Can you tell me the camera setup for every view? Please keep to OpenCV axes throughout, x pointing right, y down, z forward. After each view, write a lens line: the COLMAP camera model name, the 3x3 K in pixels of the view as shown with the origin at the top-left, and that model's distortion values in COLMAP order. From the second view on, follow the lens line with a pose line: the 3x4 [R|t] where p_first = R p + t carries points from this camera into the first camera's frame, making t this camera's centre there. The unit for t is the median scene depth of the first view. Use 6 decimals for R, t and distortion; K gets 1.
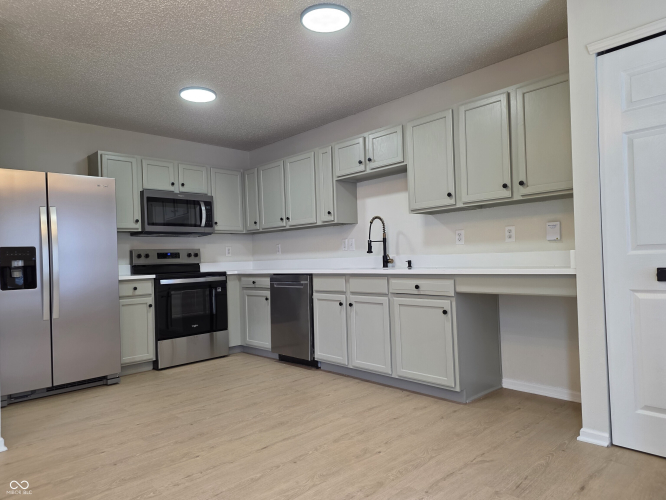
lens RADIAL K [[444.8, 0, 333.7], [0, 444.8, 252.1], [0, 0, 1]] dist [0.054195, -0.008459]
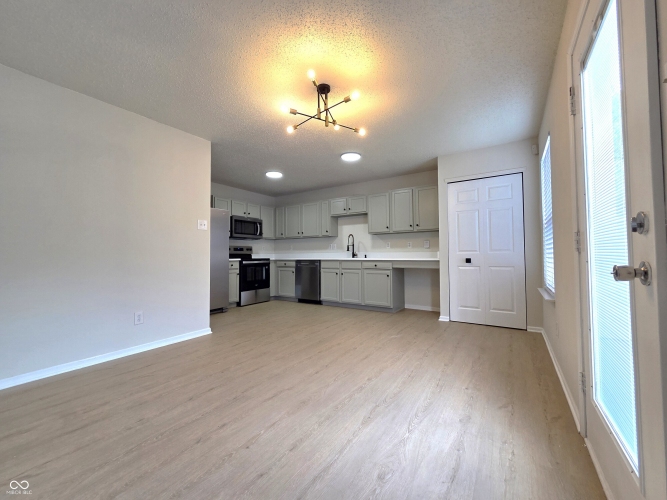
lens RADIAL K [[269.0, 0, 332.2], [0, 269.0, 245.6], [0, 0, 1]] dist [-0.000715, 0.000041]
pose [[0.974599, 0.033383, 0.221455, -0.282379], [-0.028358, 0.999264, -0.025834, 0.012431], [-0.222154, 0.018898, 0.974828, -0.273058]]
